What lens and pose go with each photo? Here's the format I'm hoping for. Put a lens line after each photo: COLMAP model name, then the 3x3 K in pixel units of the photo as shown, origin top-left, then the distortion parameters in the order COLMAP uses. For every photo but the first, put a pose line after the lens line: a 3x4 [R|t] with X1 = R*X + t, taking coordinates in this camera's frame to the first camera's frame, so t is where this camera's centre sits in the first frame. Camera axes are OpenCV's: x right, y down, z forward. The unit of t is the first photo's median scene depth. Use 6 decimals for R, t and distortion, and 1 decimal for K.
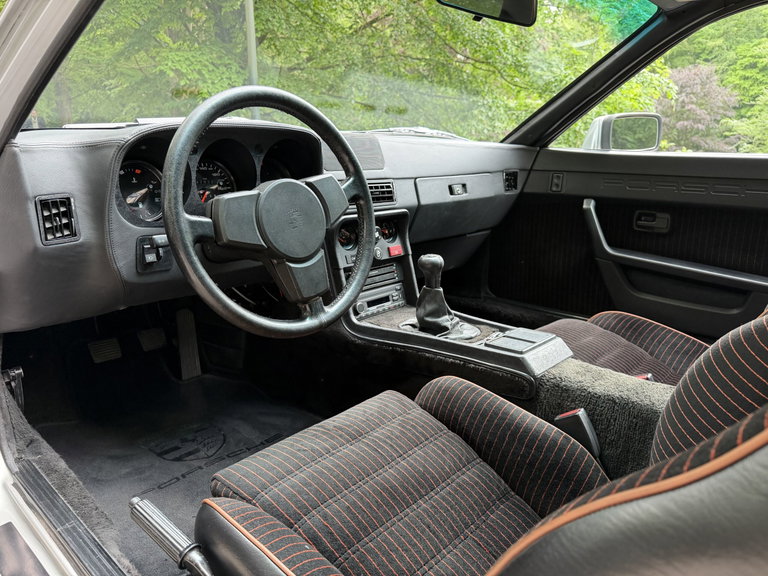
lens RADIAL K [[547.2, 0, 384.0], [0, 547.2, 288.0], [0, 0, 1]] dist [0.005187, -0.005249]
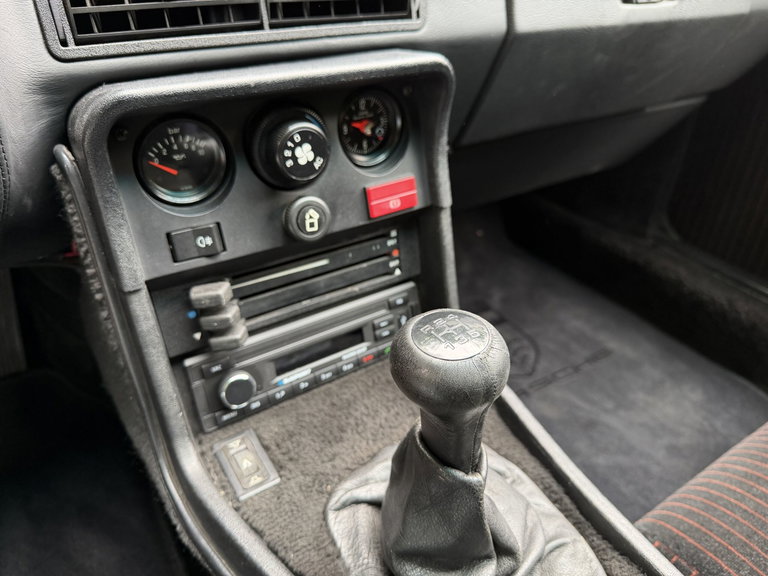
lens RADIAL K [[547.2, 0, 384.0], [0, 547.2, 288.0], [0, 0, 1]] dist [0.005187, -0.005249]
pose [[0.964812, 0.160711, -0.208111, 0.089182], [-0.082440, 0.936453, 0.340967, -0.125925], [0.249683, -0.311812, 0.916751, 0.707996]]
